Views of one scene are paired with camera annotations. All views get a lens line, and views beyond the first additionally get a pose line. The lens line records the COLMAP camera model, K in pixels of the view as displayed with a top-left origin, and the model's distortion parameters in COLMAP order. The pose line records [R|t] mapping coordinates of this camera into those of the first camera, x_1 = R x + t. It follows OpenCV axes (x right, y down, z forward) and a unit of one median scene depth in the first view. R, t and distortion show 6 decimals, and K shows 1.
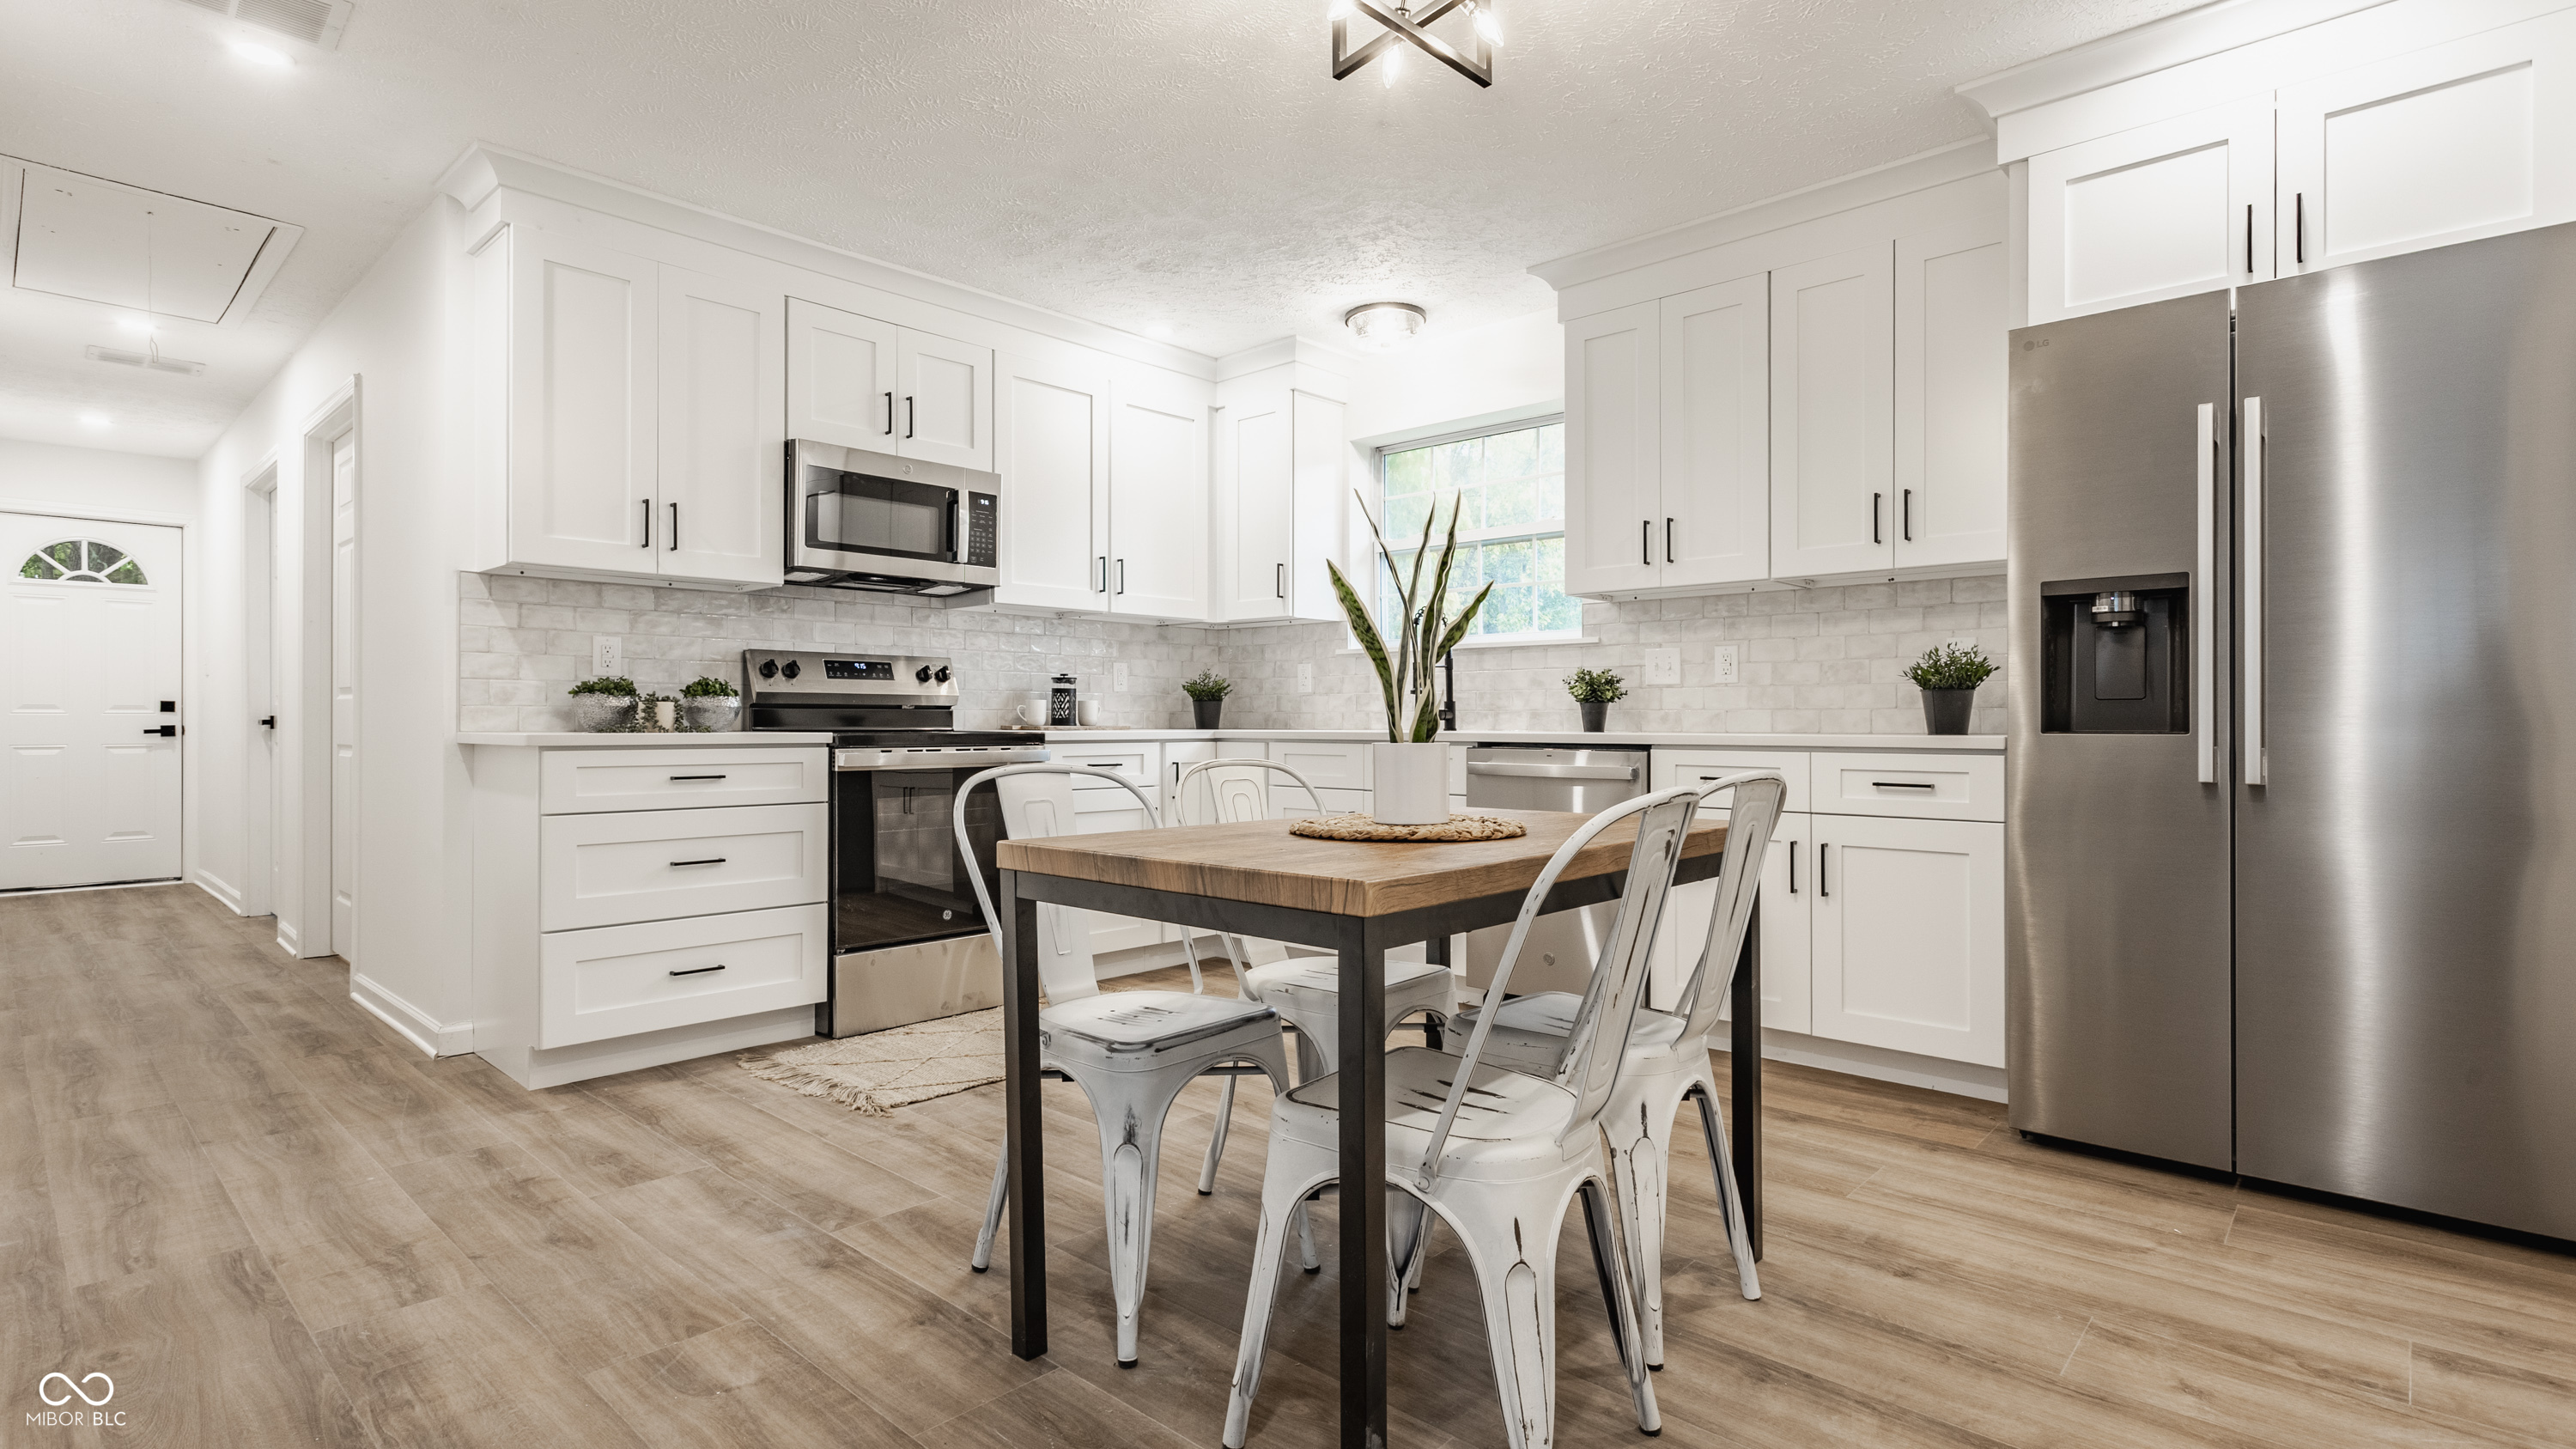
lens RADIAL K [[1219.2, 0, 1282.8], [0, 1219.2, 724.0], [0, 0, 1]] dist [0.000561, 0.003269]
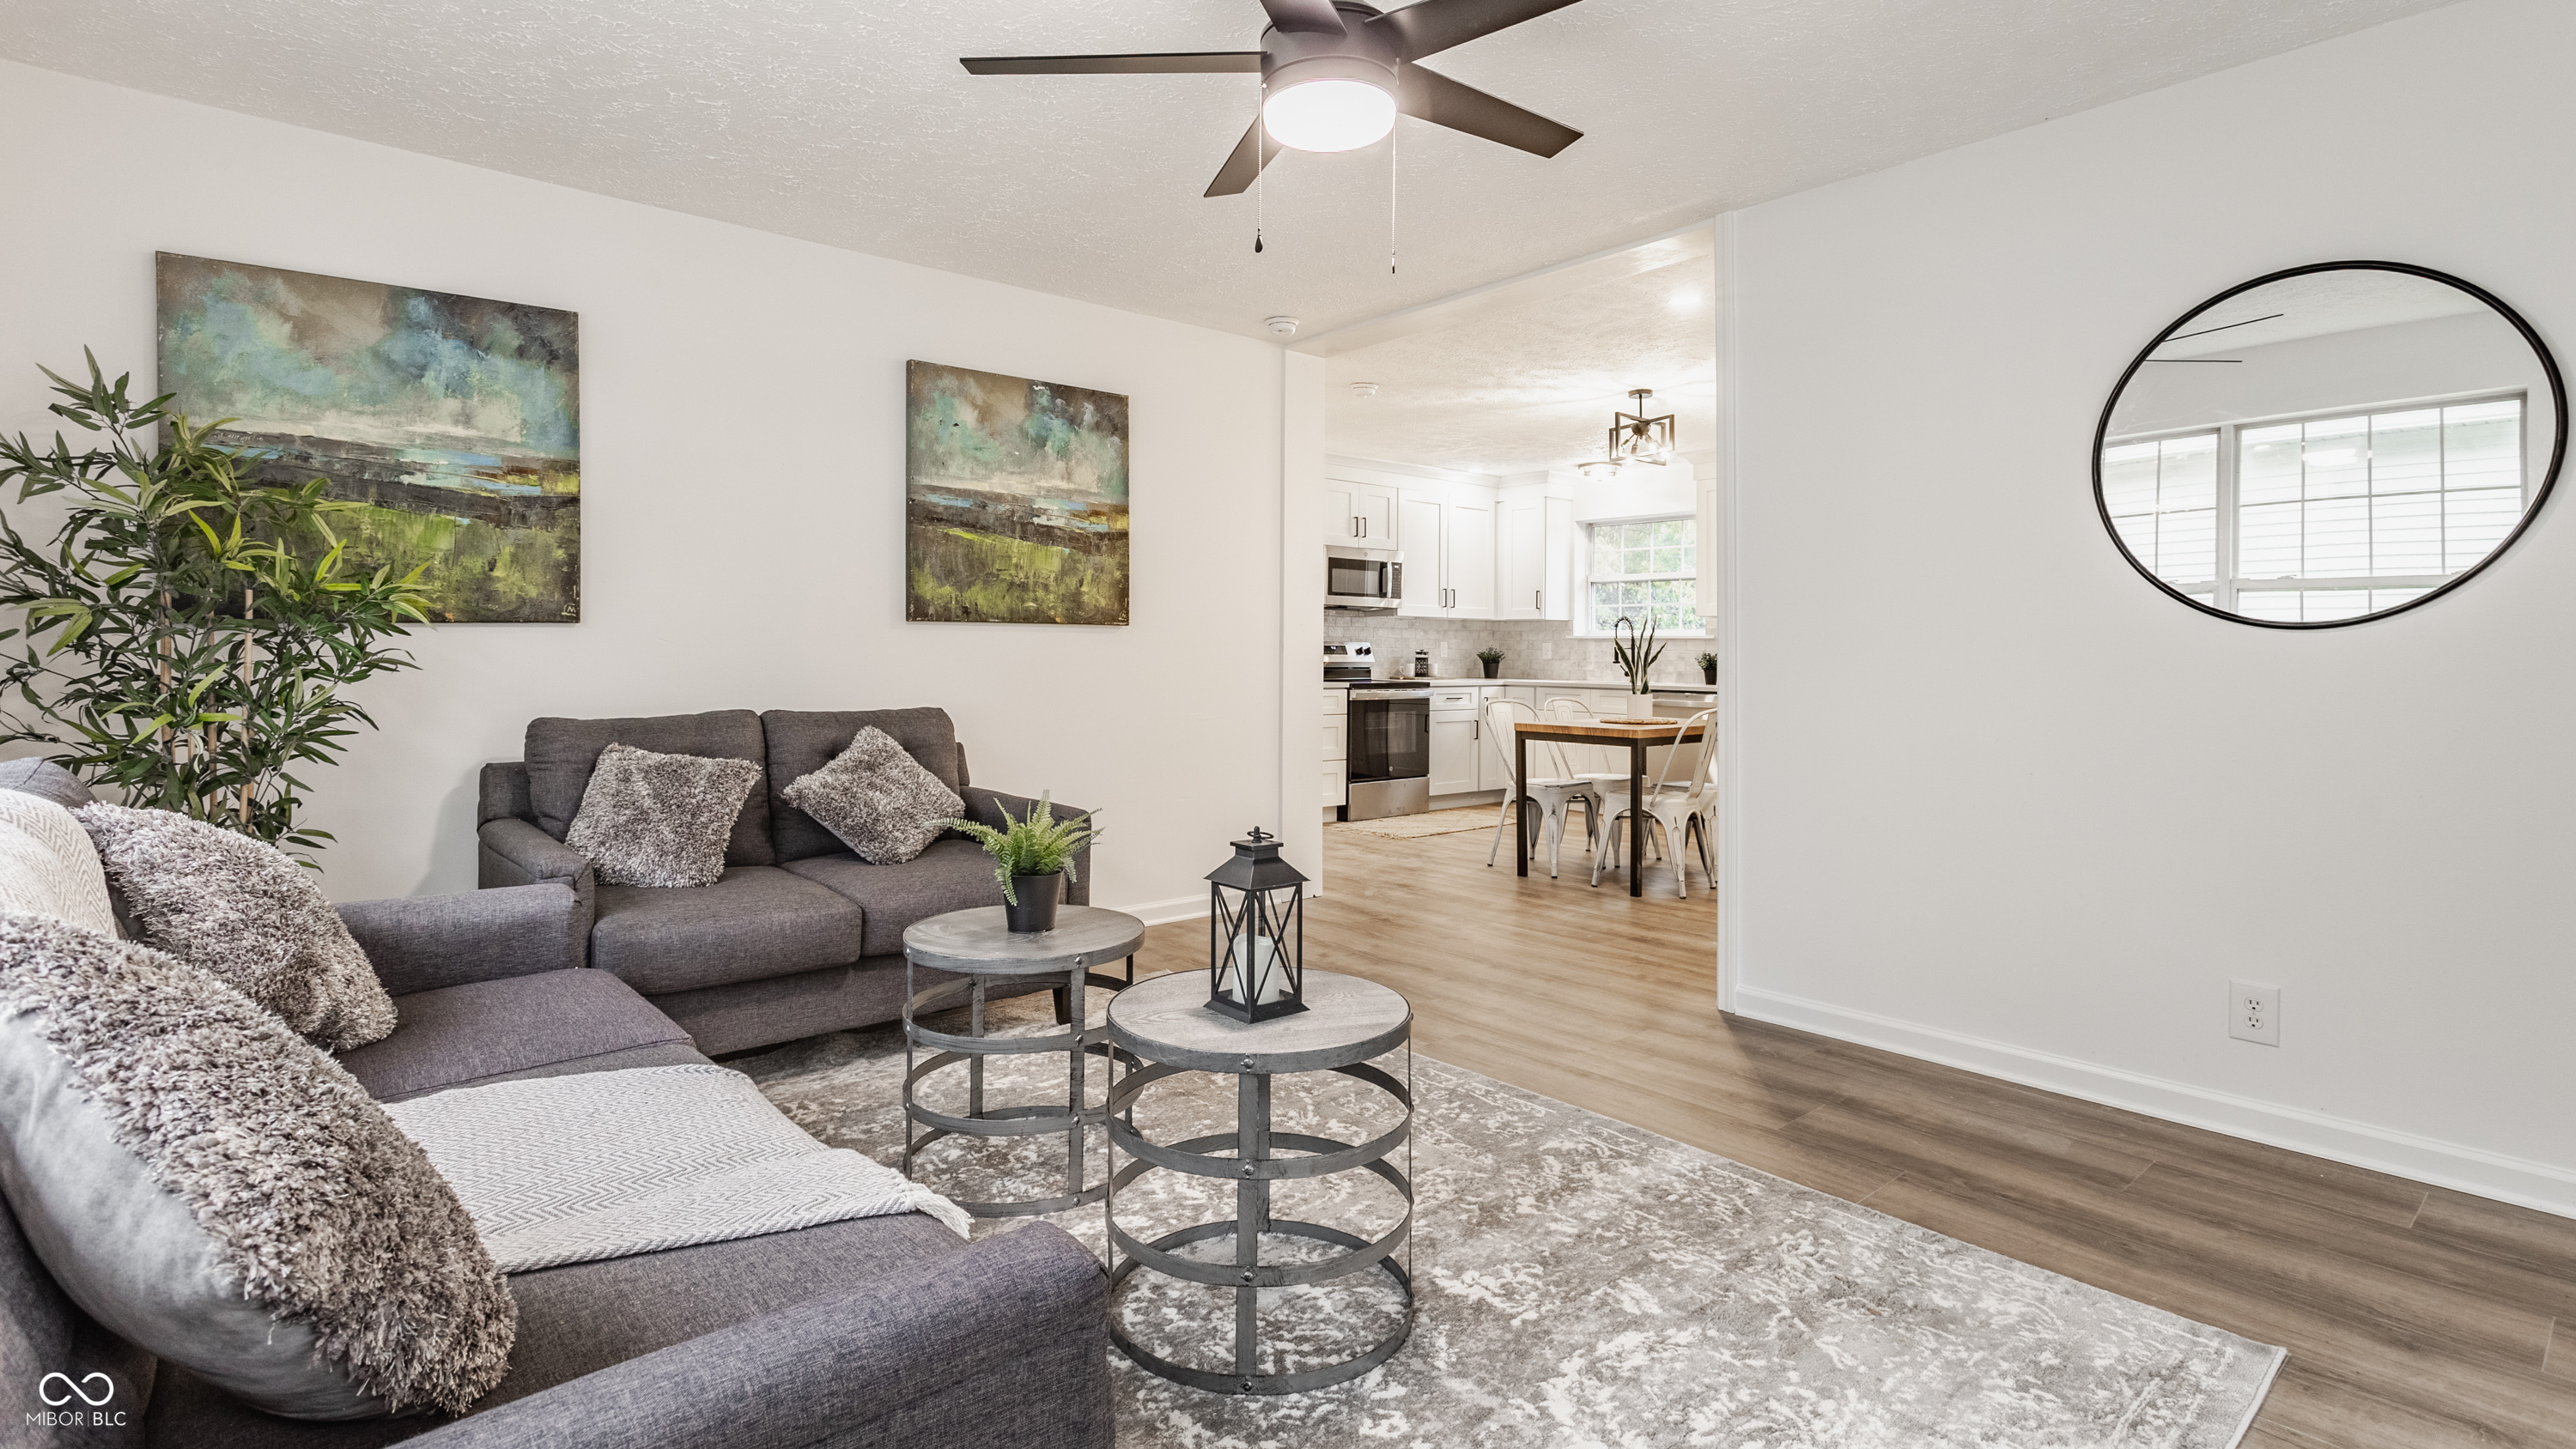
lens RADIAL K [[1218.8, 0, 1256.7], [0, 1218.8, 646.6], [0, 0, 1]] dist [0.000561, 0.003269]
pose [[0.991177, 0.005378, -0.132437, -0.226116], [-0.006370, 0.999955, -0.007066, -0.038322], [0.132393, 0.007848, 0.991166, -1.121870]]
